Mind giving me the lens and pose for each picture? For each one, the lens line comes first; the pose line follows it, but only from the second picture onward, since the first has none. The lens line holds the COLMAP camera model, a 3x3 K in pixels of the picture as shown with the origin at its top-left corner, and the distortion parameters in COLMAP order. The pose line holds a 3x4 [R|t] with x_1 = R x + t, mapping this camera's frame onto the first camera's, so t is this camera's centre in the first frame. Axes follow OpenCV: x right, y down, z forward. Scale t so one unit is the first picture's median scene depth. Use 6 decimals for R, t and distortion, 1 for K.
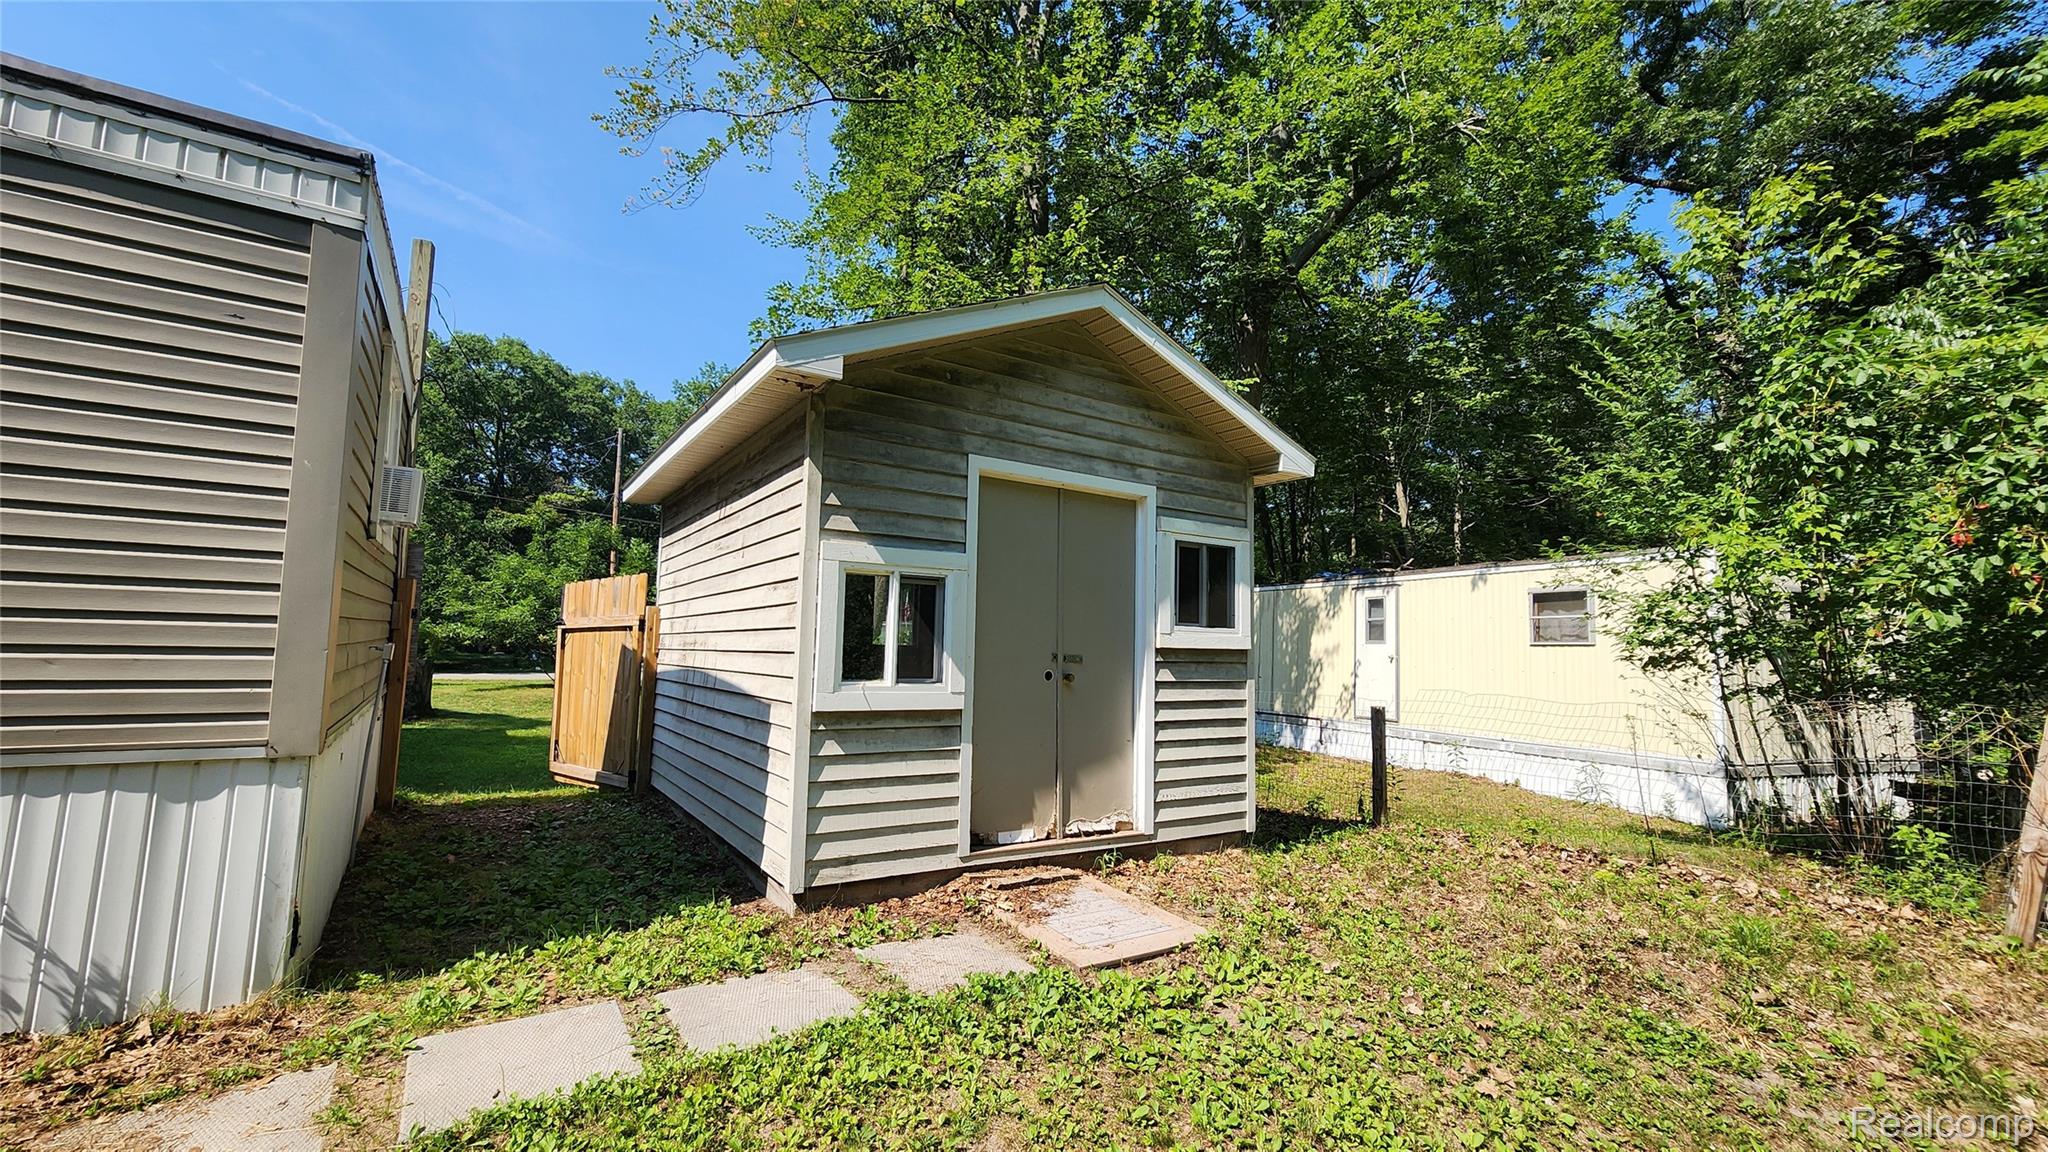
lens RADIAL K [[831.0, 0, 1020.5], [0, 831.0, 571.9], [0, 0, 1]] dist [0.002272, 0.000078]
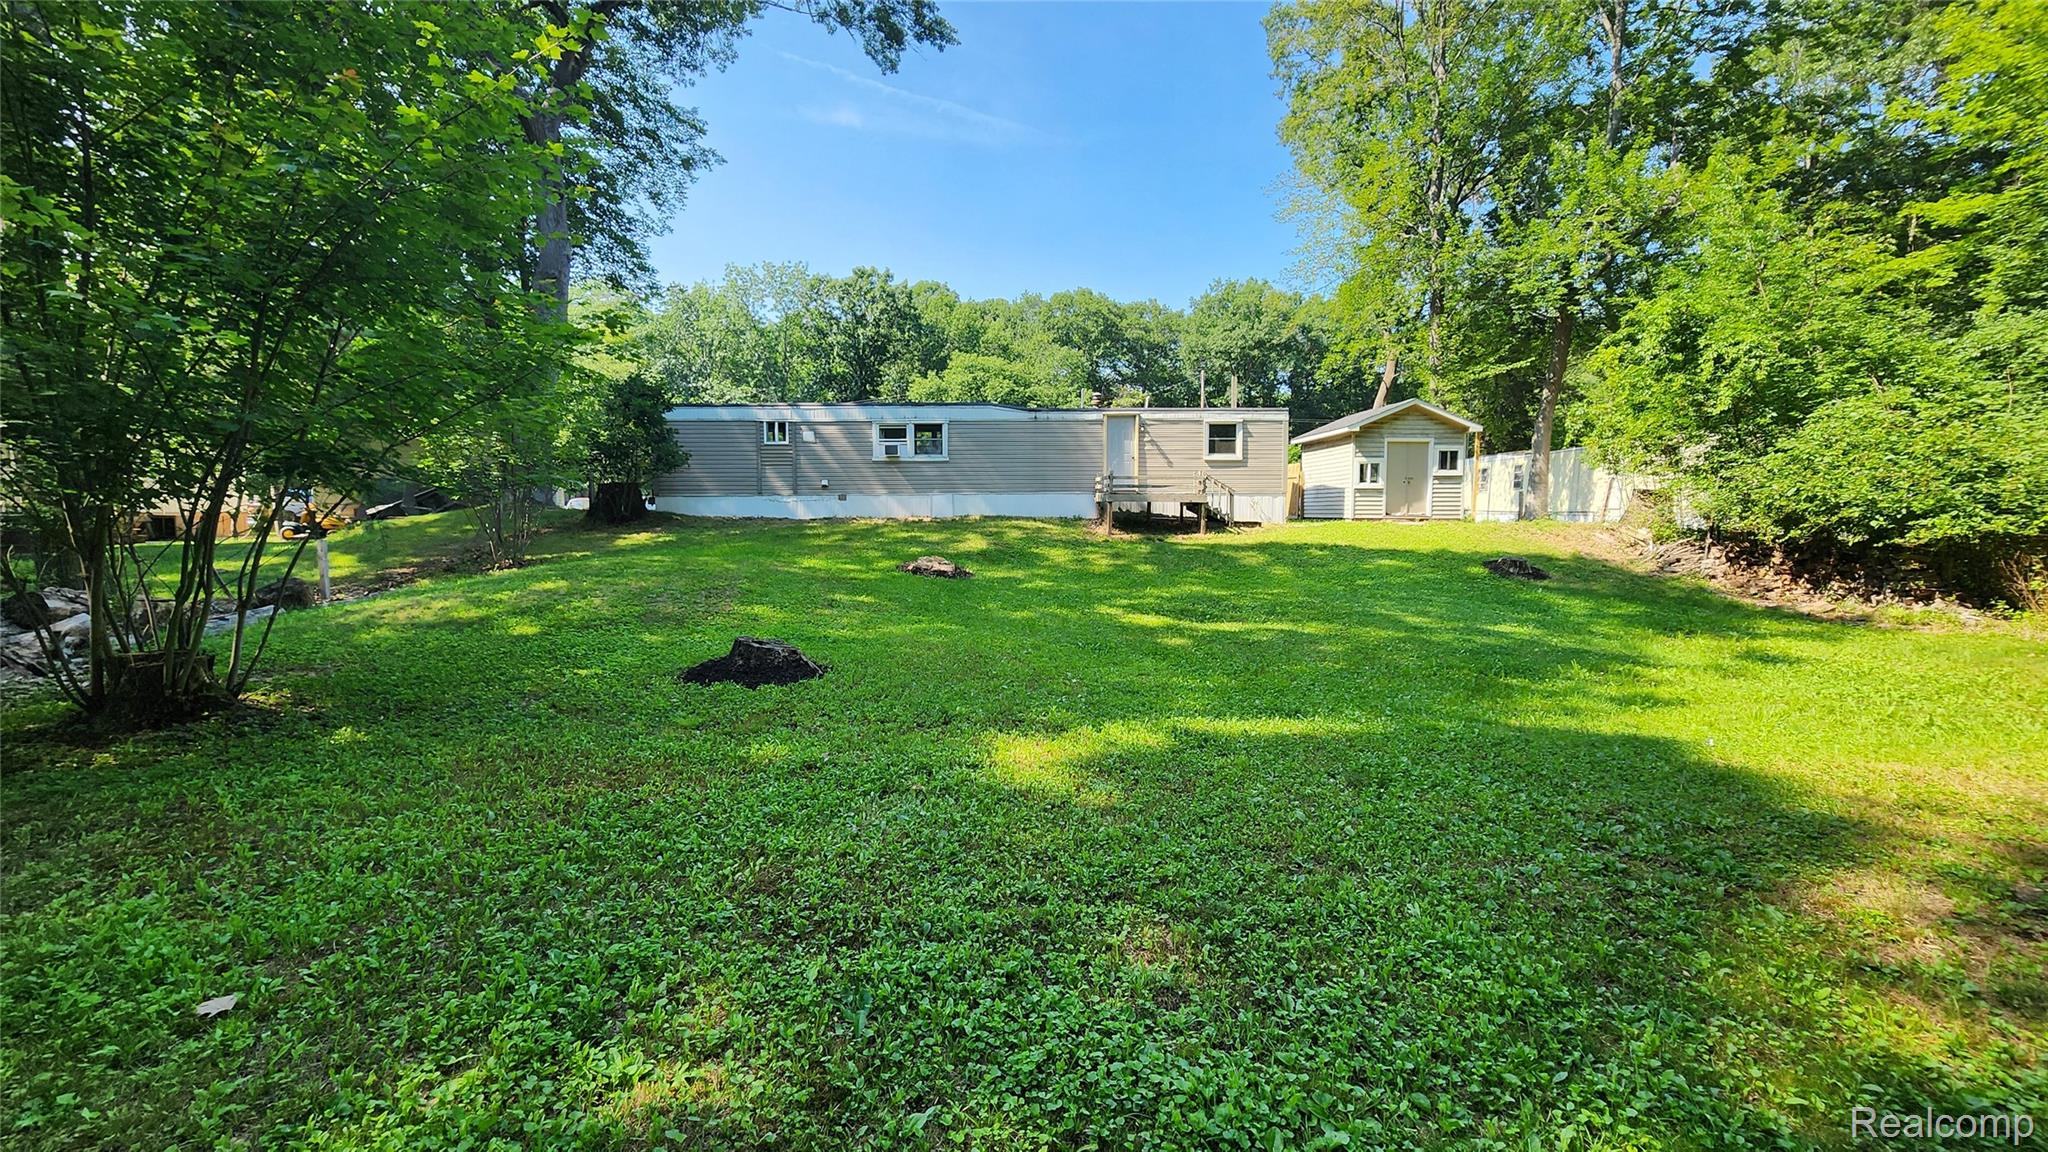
lens RADIAL K [[831.0, 0, 1017.4], [0, 831.0, 575.2], [0, 0, 1]] dist [0.002272, 0.000078]
pose [[0.852205, 0.019217, -0.522855, 0.628813], [0.071061, 0.985814, 0.152056, -0.224143], [0.518360, -0.166737, 0.838750, -4.125990]]
